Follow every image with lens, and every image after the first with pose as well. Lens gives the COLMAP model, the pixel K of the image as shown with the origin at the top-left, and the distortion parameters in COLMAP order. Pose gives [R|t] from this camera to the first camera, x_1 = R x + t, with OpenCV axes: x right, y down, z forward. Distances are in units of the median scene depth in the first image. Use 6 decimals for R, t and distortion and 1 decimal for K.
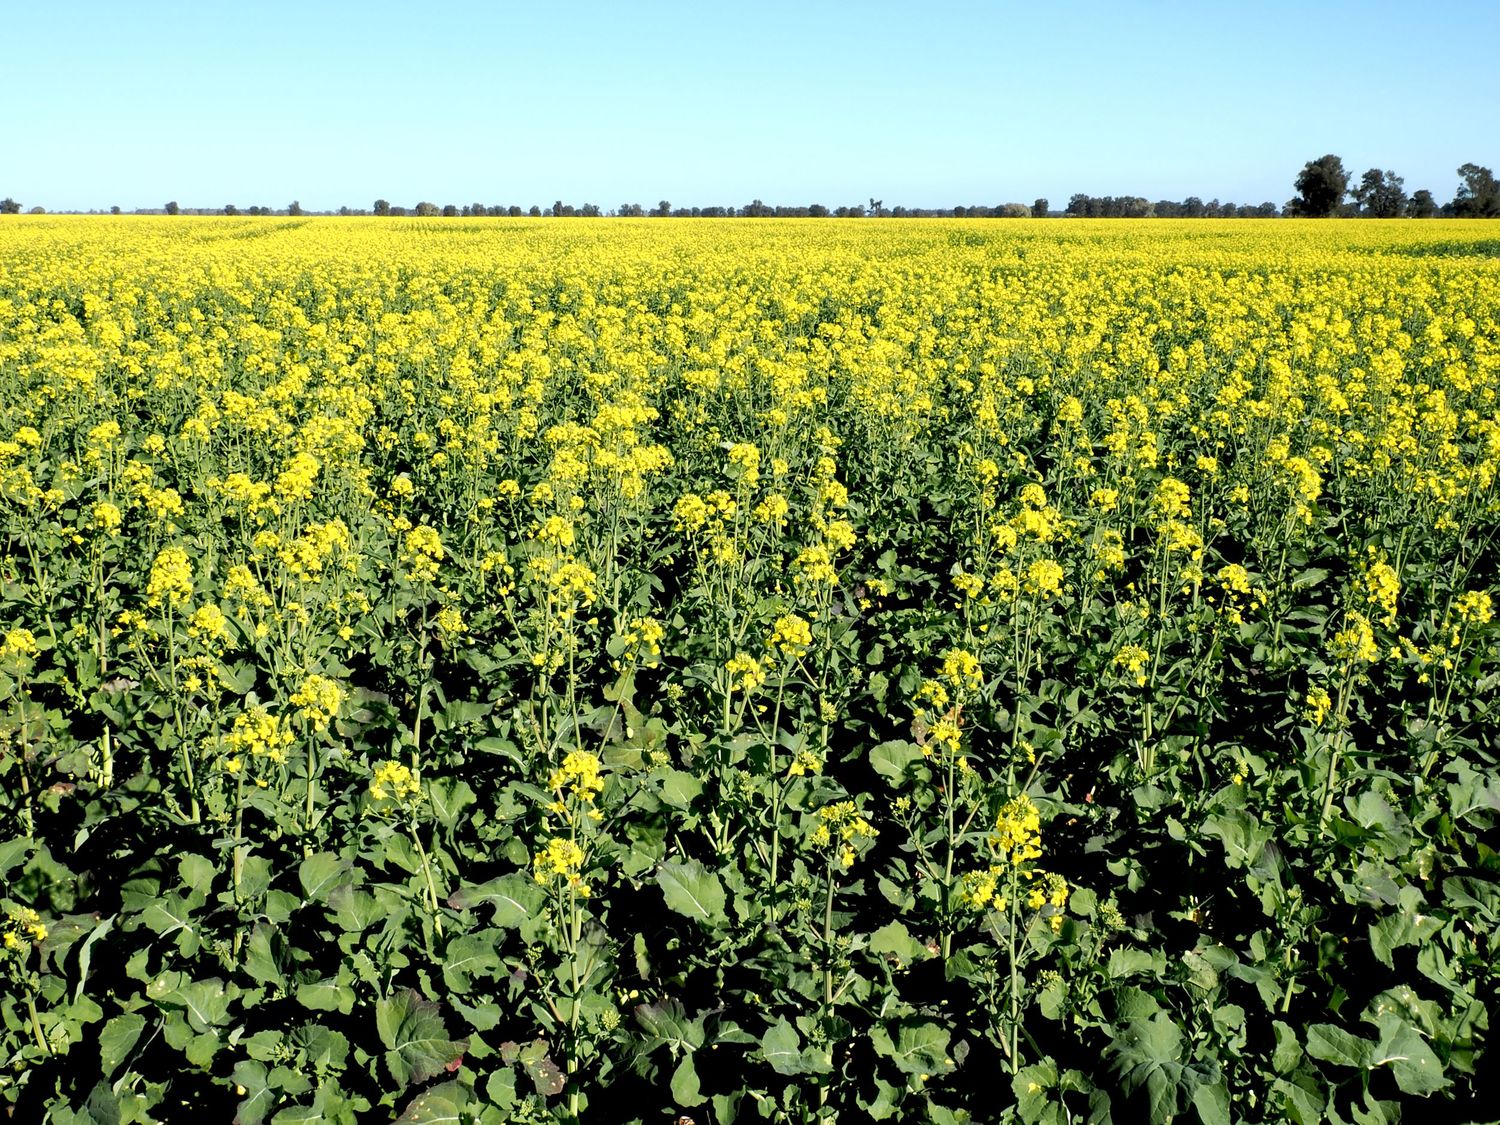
lens RADIAL K [[1728.1, 0, 748.9], [0, 1728.1, 561.9], [0, 0, 1]] dist [0.000845, 0.000000]
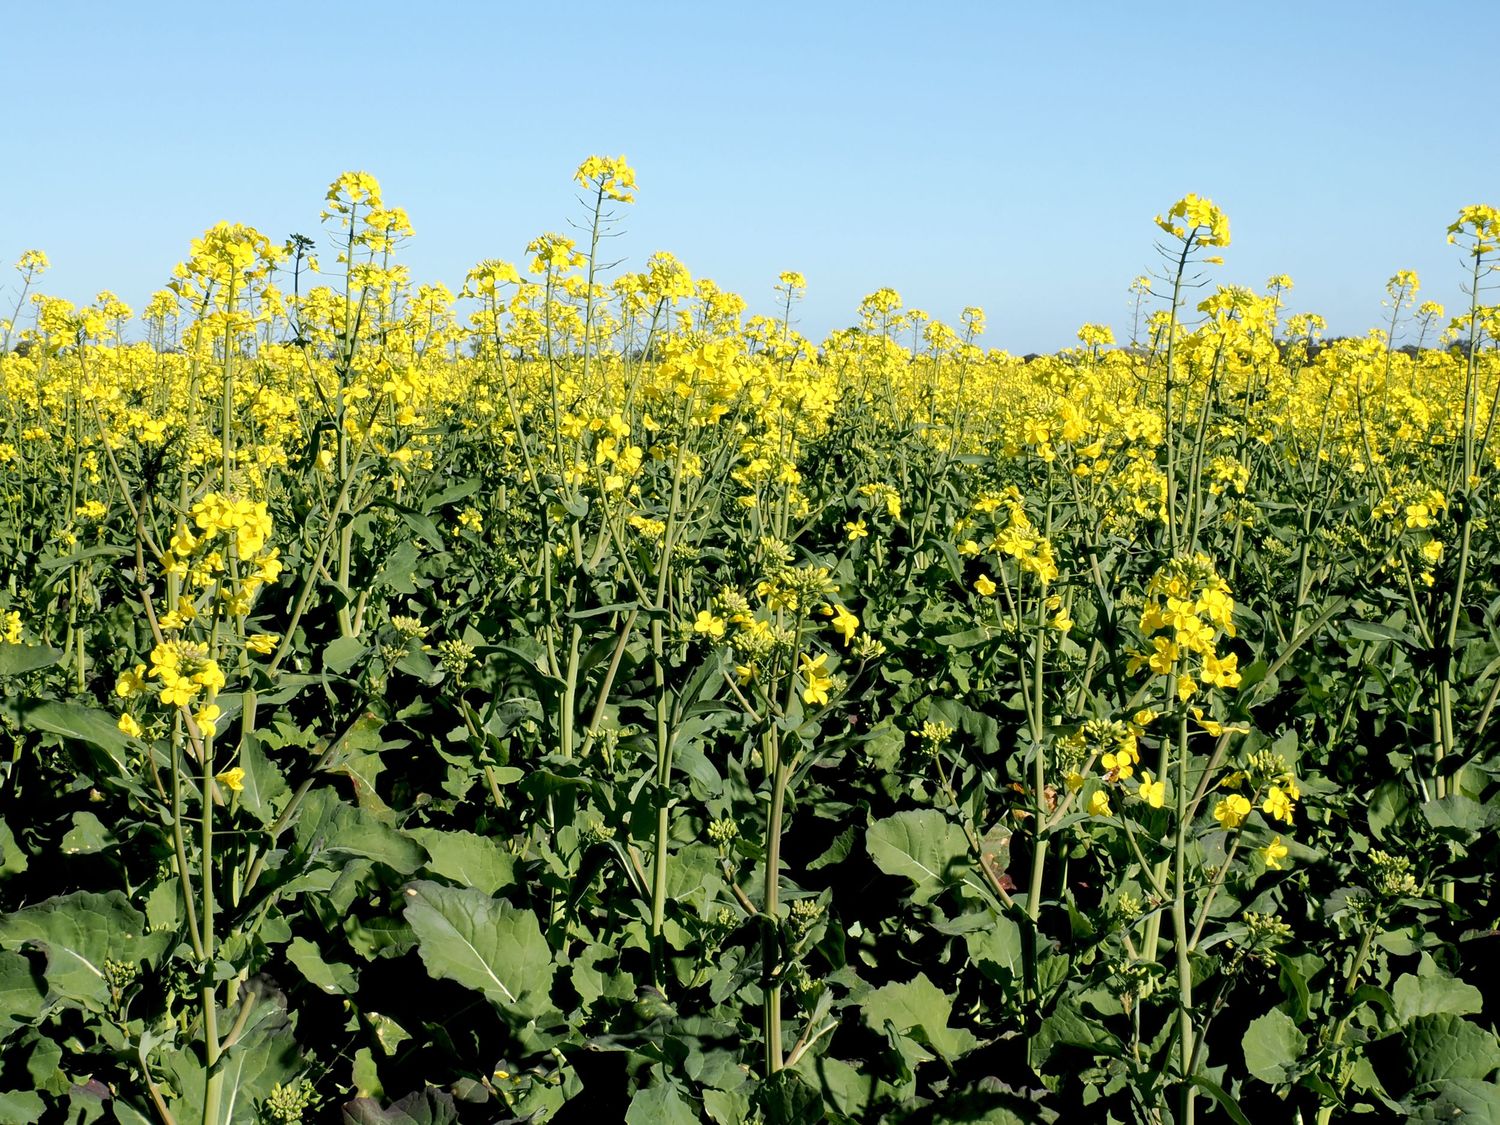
lens RADIAL K [[3280.3, 0, 750.7], [0, 3280.3, 562.7], [0, 0, 1]] dist [0.012382, 0.000000]
pose [[0.999405, 0.005118, 0.034115, 0.008625], [-0.000471, 0.990865, -0.134855, 0.206819], [-0.034494, 0.134758, 0.990278, 0.118083]]
